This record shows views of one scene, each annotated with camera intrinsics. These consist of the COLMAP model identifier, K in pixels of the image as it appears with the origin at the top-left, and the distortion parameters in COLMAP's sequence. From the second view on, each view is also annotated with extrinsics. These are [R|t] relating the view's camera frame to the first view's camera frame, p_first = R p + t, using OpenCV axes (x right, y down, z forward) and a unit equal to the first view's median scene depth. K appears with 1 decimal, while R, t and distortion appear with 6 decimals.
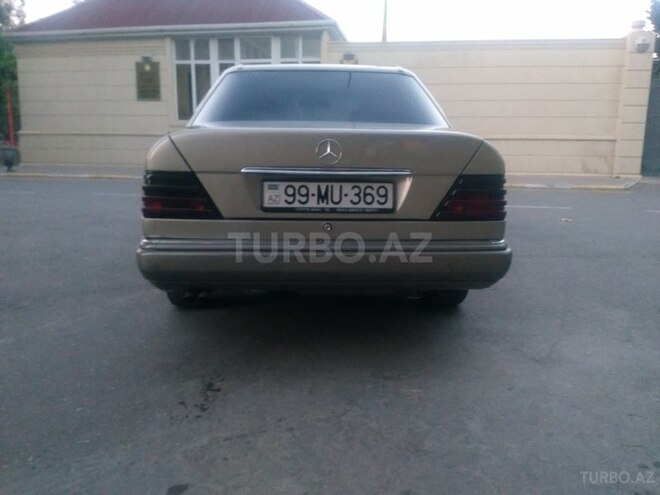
lens RADIAL K [[548.3, 0, 330.0], [0, 548.3, 247.5], [0, 0, 1]] dist [0.068237, -0.101491]
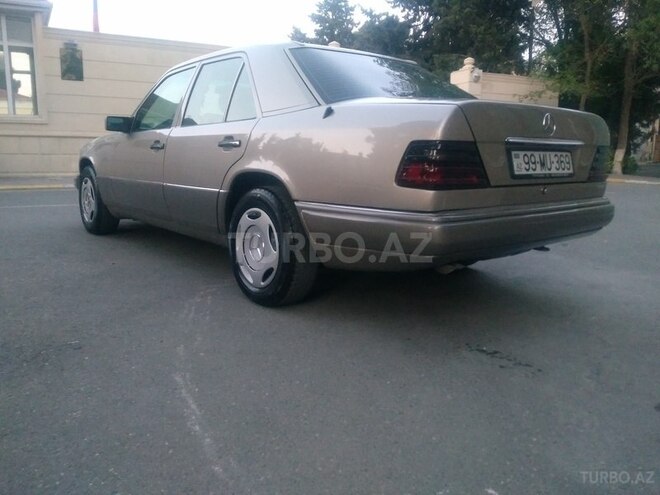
lens RADIAL K [[548.3, 0, 330.0], [0, 548.3, 247.5], [0, 0, 1]] dist [0.068237, -0.101491]
pose [[0.800893, -0.106523, 0.589257, -1.060044], [0.114517, 0.993134, 0.023888, 0.001615], [-0.587756, 0.048348, 0.807593, 0.338575]]
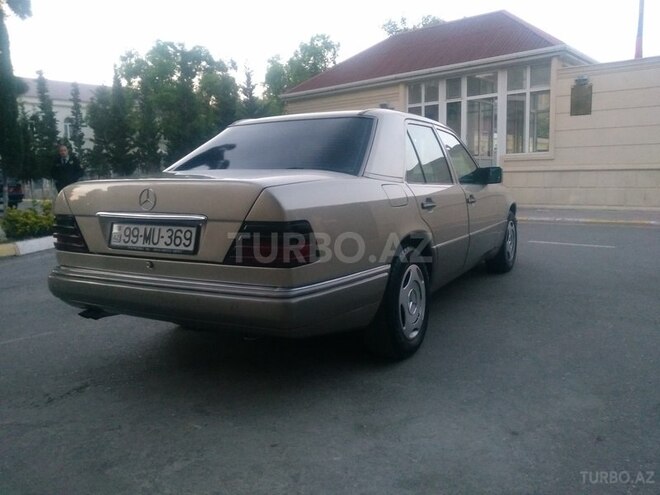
lens RADIAL K [[547.1, 0, 317.7], [0, 547.1, 247.9], [0, 0, 1]] dist [0.004902, -0.008394]
pose [[0.844948, 0.041831, -0.533210, 0.893574], [-0.073850, 0.996512, -0.038848, -0.053400], [0.529725, 0.072202, 0.845091, 0.225360]]
